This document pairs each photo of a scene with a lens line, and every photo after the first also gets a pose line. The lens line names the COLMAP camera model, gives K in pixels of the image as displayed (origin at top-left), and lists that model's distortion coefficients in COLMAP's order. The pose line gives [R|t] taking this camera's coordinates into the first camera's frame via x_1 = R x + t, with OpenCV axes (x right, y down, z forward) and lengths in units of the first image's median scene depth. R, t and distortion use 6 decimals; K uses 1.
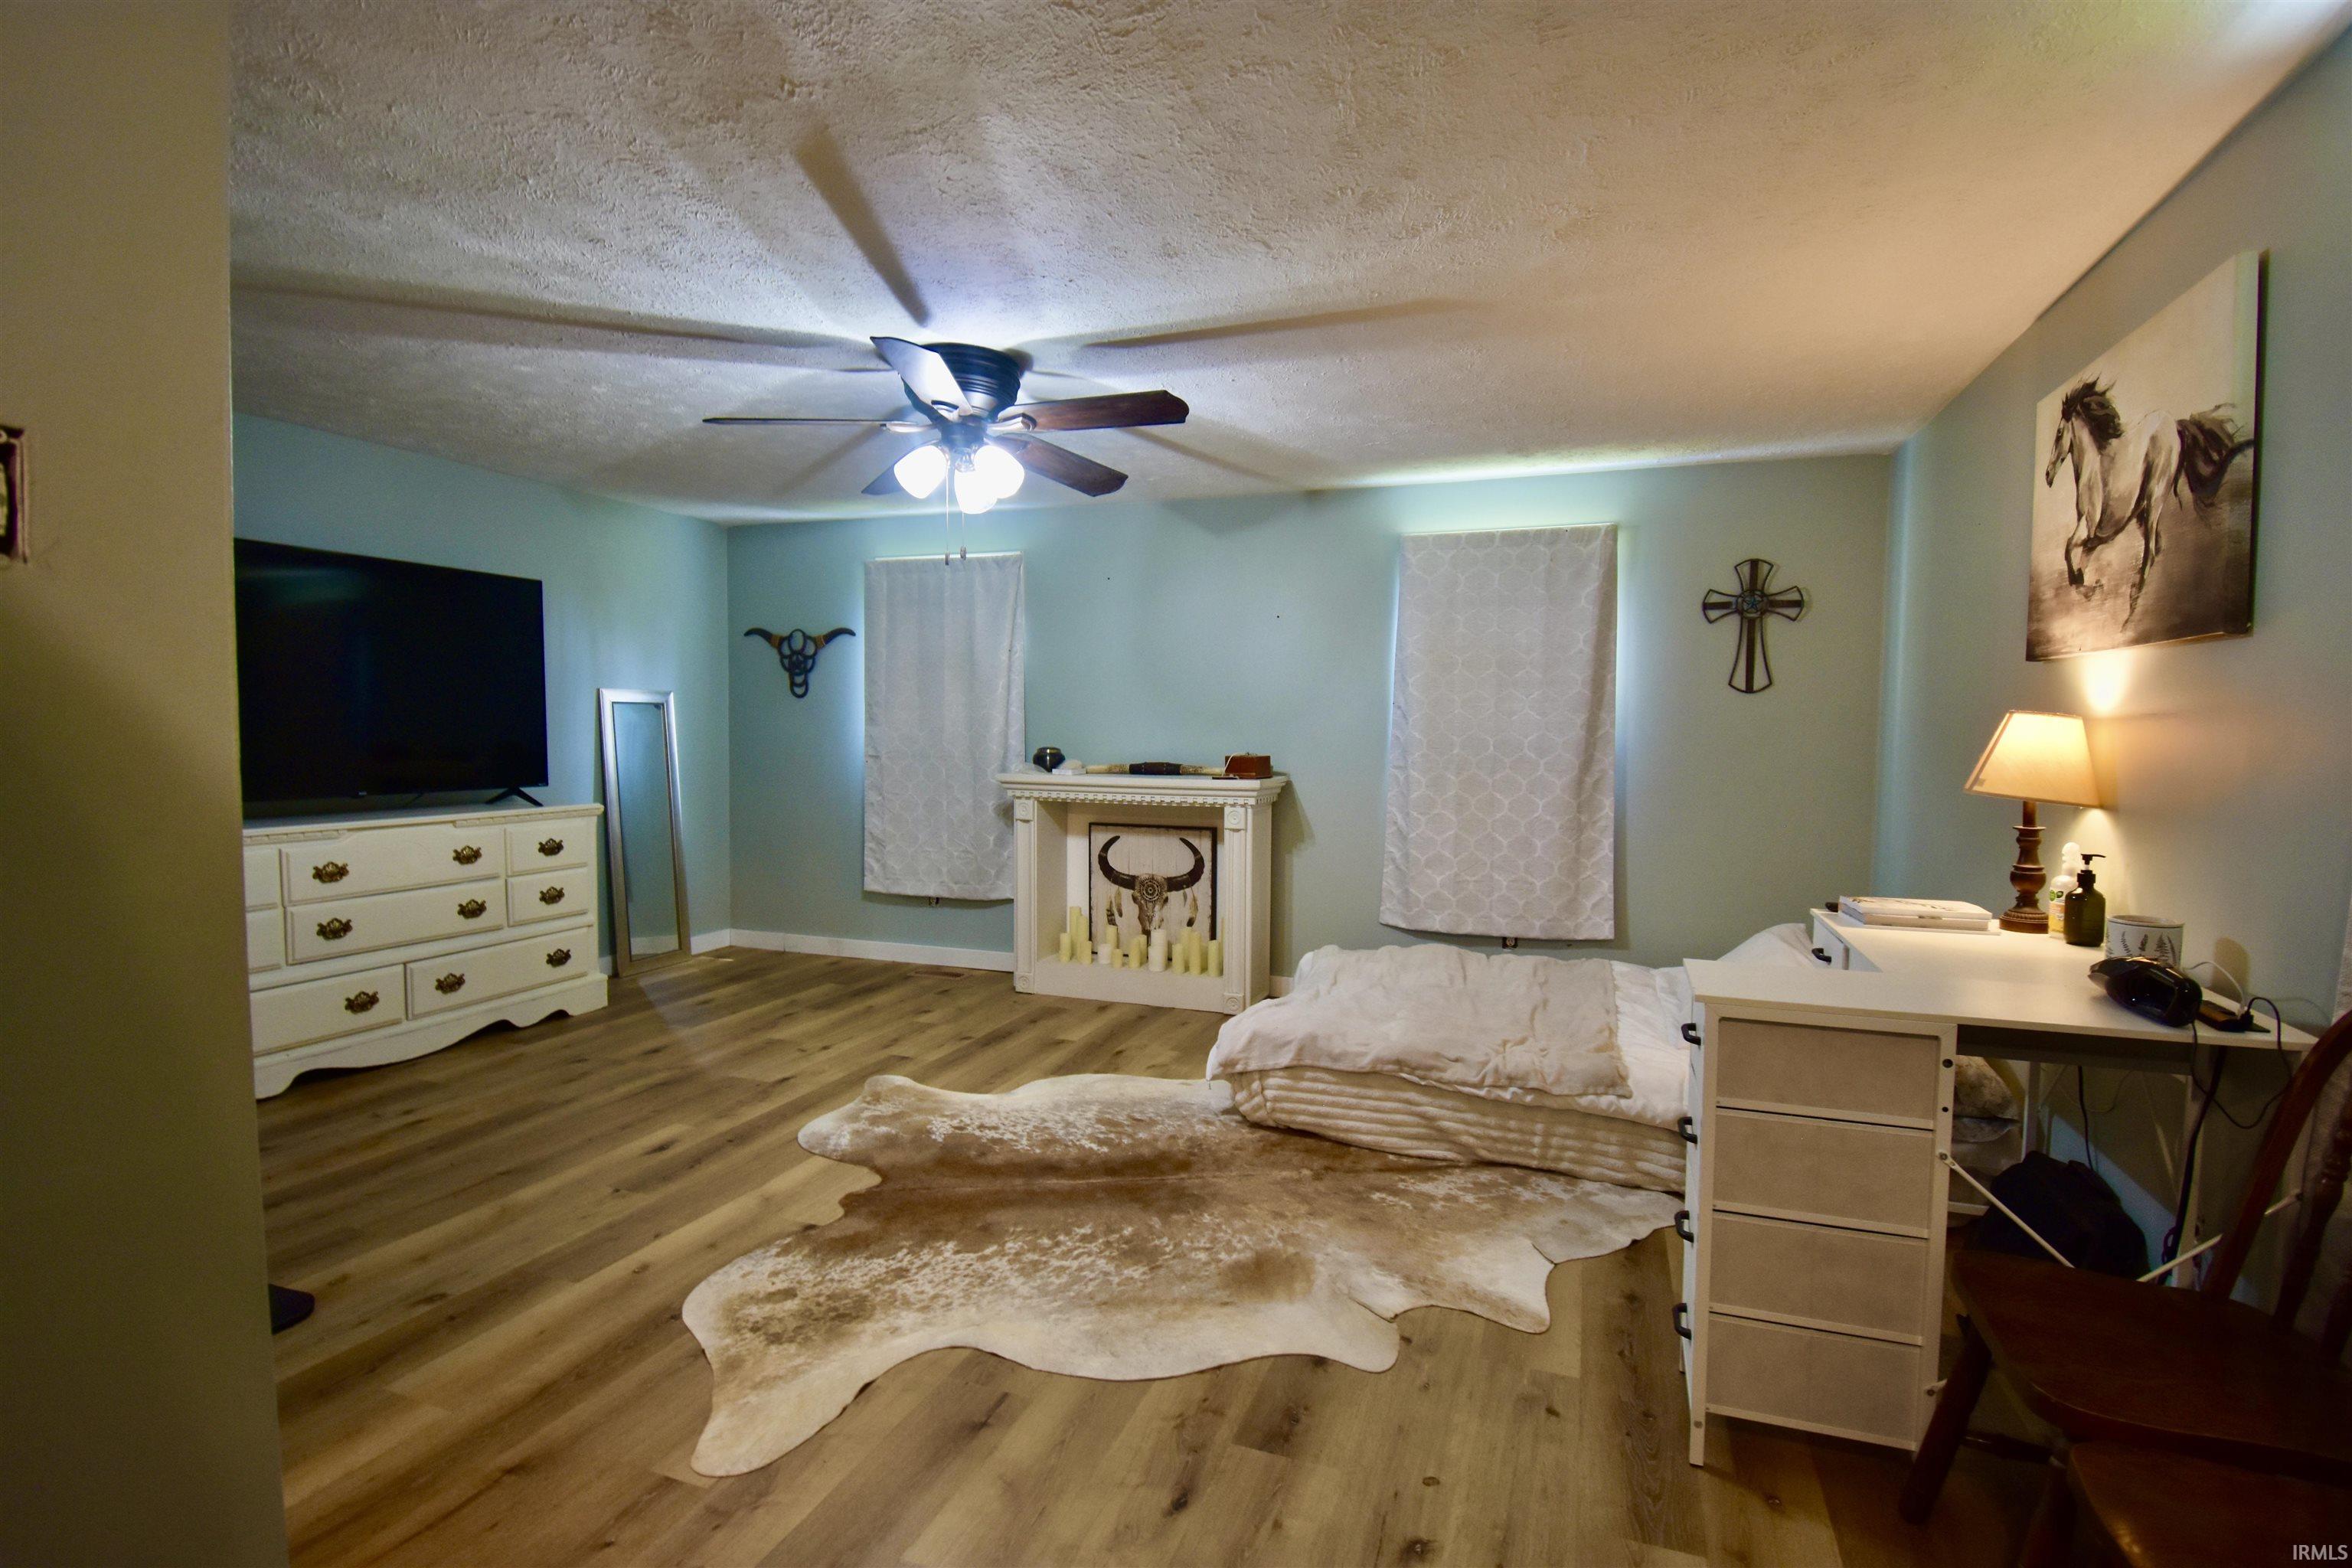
lens RADIAL K [[1106.3, 0, 1176.0], [0, 1106.3, 784.0], [0, 0, 1]] dist [0.023116, -0.034947]
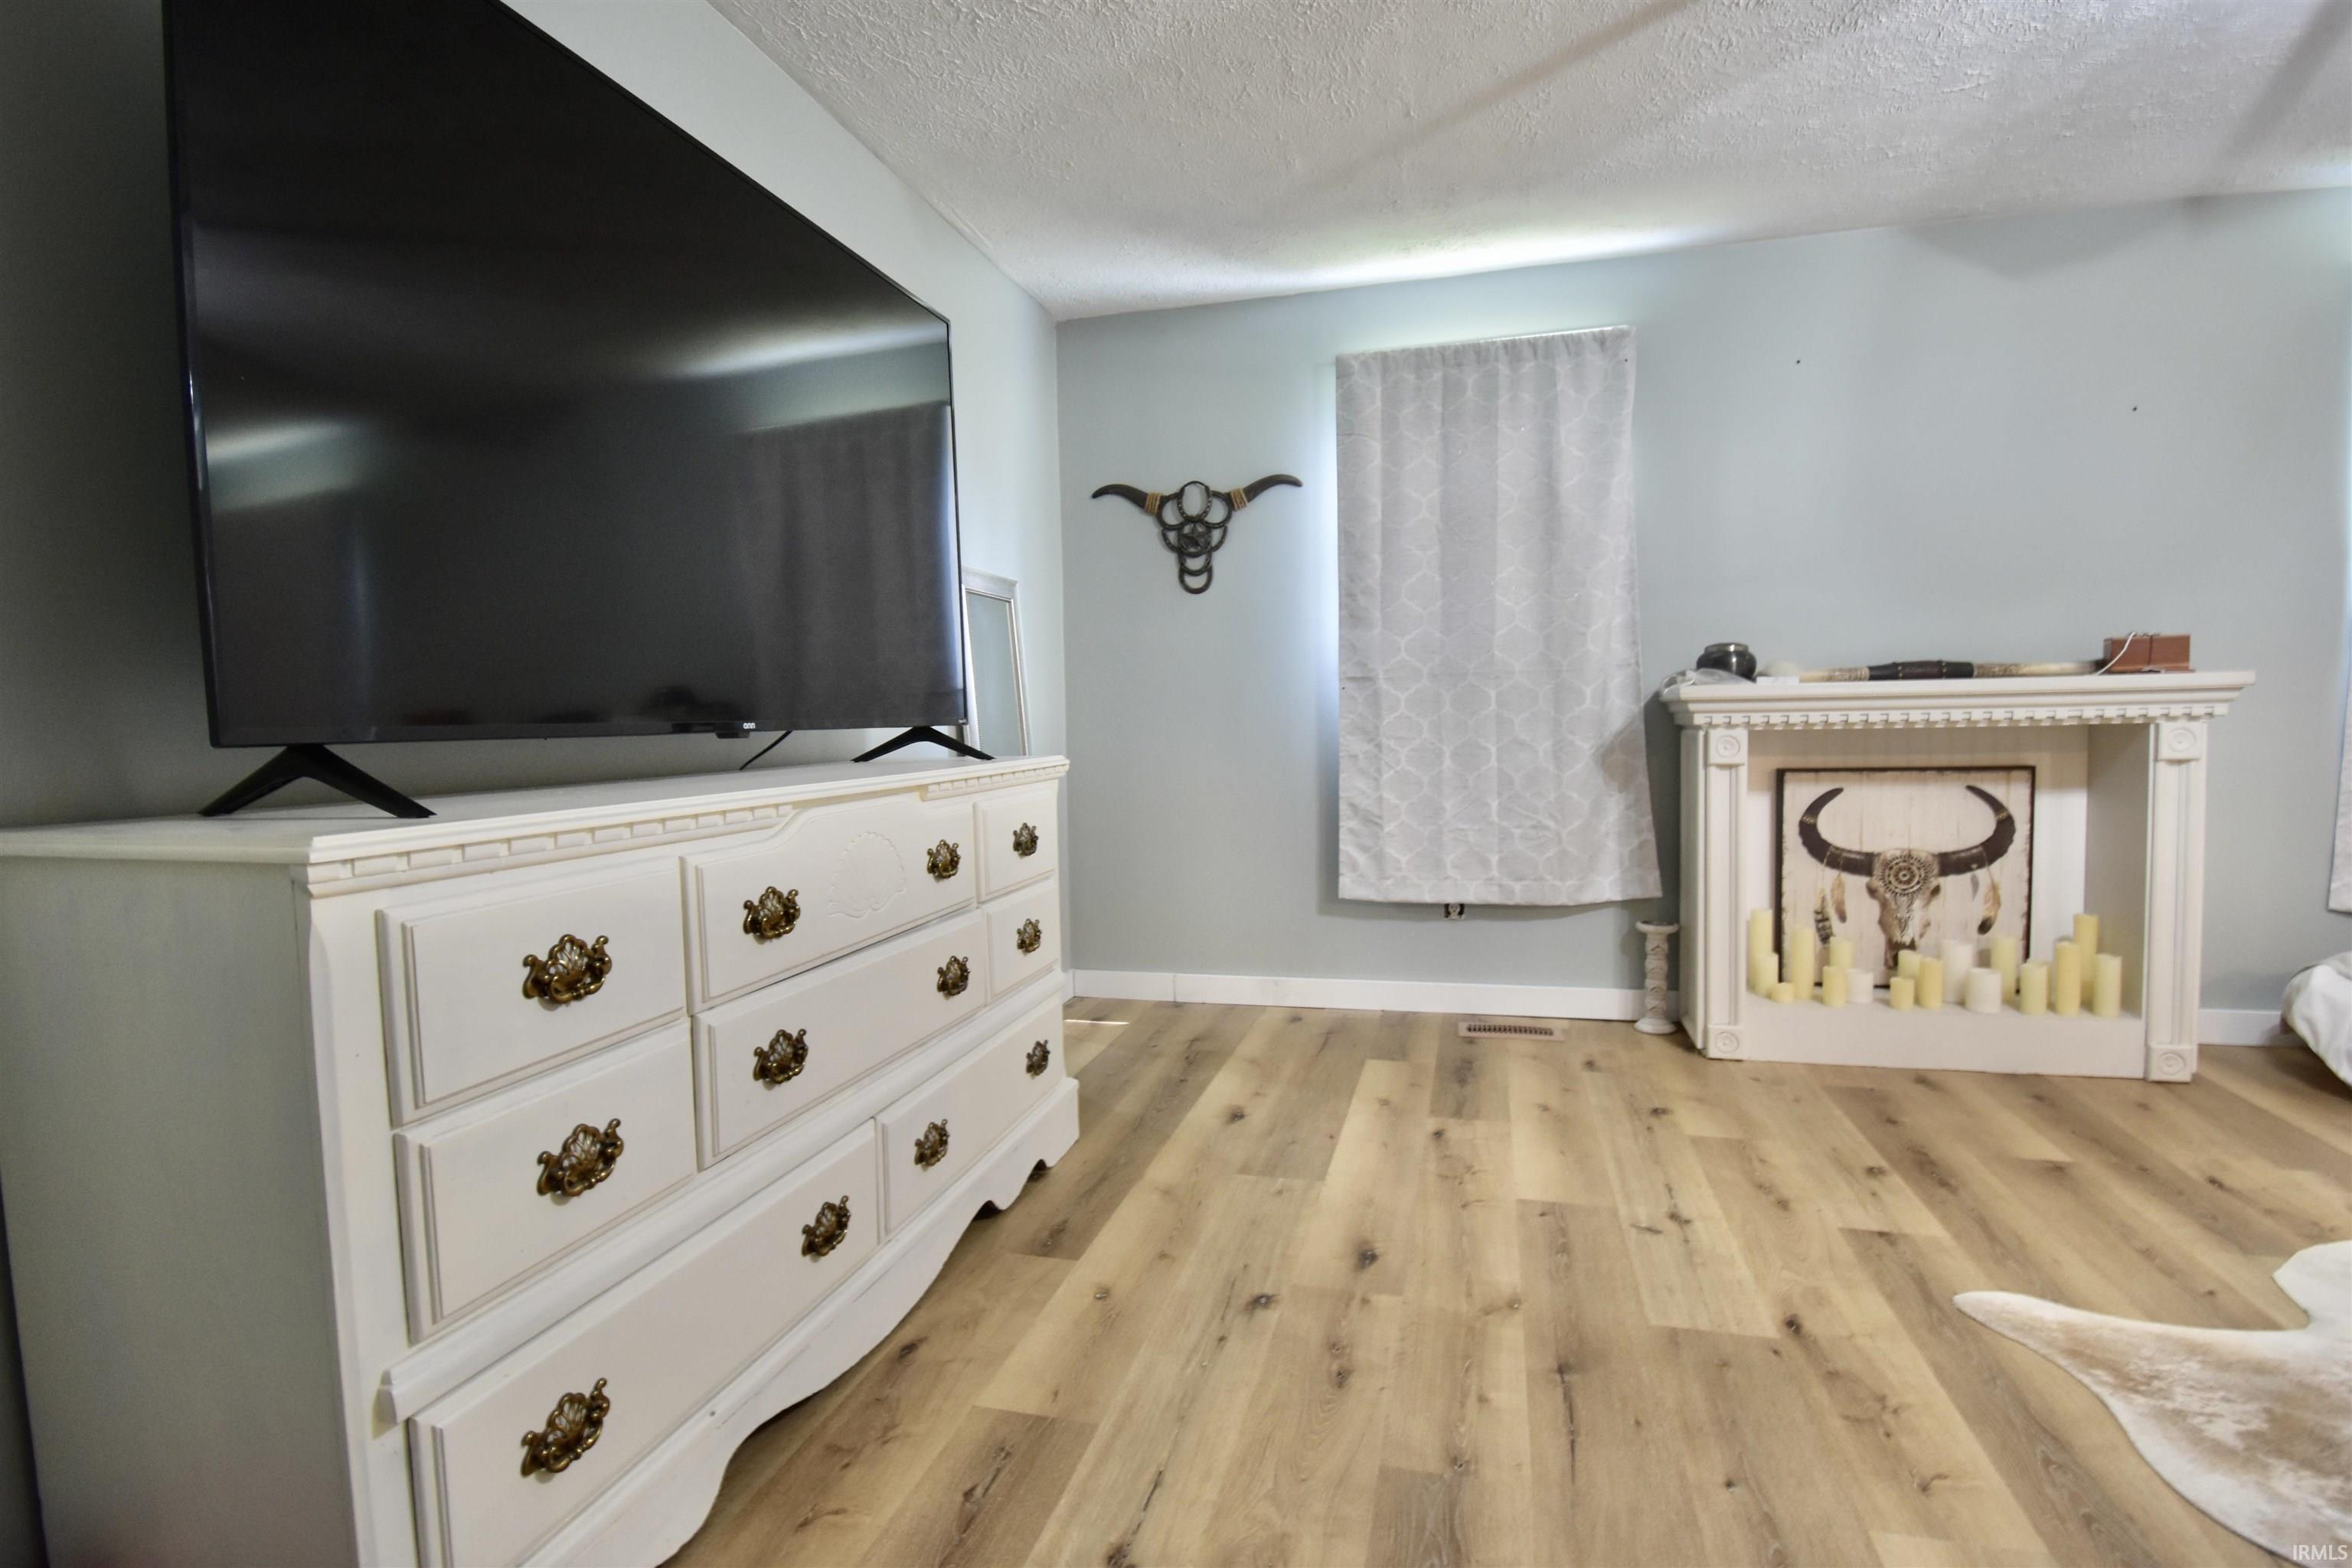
lens RADIAL K [[1115.2, 0, 1153.7], [0, 1115.2, 791.1], [0, 0, 1]] dist [-0.000380, -0.018607]
pose [[0.996195, -0.039225, 0.077824, -0.654234], [0.038248, 0.999170, 0.014007, 0.036130], [-0.078309, -0.010977, 0.996869, 0.596437]]
